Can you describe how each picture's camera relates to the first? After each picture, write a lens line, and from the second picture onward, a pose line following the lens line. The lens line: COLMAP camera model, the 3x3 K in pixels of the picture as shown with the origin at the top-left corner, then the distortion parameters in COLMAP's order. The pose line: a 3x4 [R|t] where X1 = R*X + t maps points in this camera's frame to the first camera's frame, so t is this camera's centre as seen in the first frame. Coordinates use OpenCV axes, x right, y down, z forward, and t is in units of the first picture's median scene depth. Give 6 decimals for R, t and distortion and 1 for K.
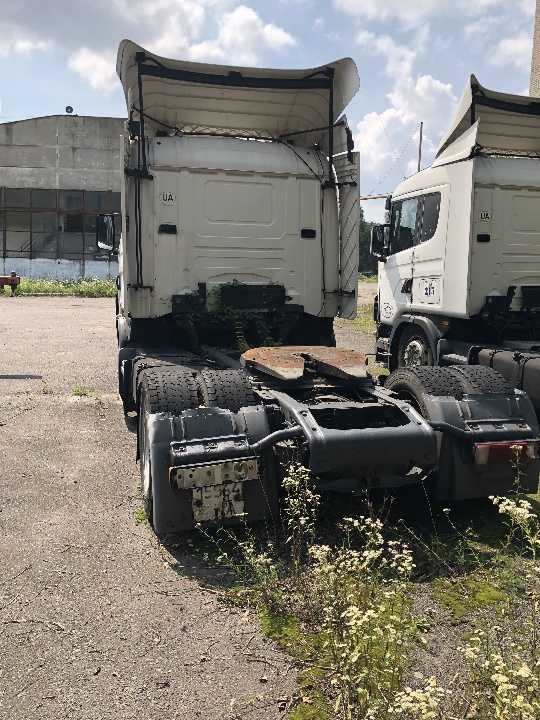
lens RADIAL K [[660.4, 0, 297.4], [0, 660.4, 370.7], [0, 0, 1]] dist [-0.008527, -0.000195]
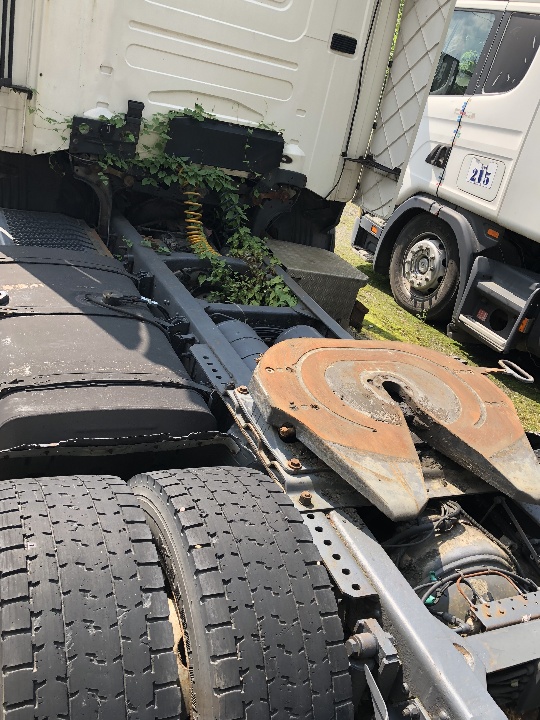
lens RADIAL K [[660.4, 0, 297.4], [0, 660.4, 370.7], [0, 0, 1]] dist [-0.008527, -0.000195]
pose [[0.966143, 0.139063, 0.217325, -0.099804], [-0.197622, 0.940383, 0.276813, -0.097185], [-0.165874, -0.310388, 0.936026, 0.416249]]
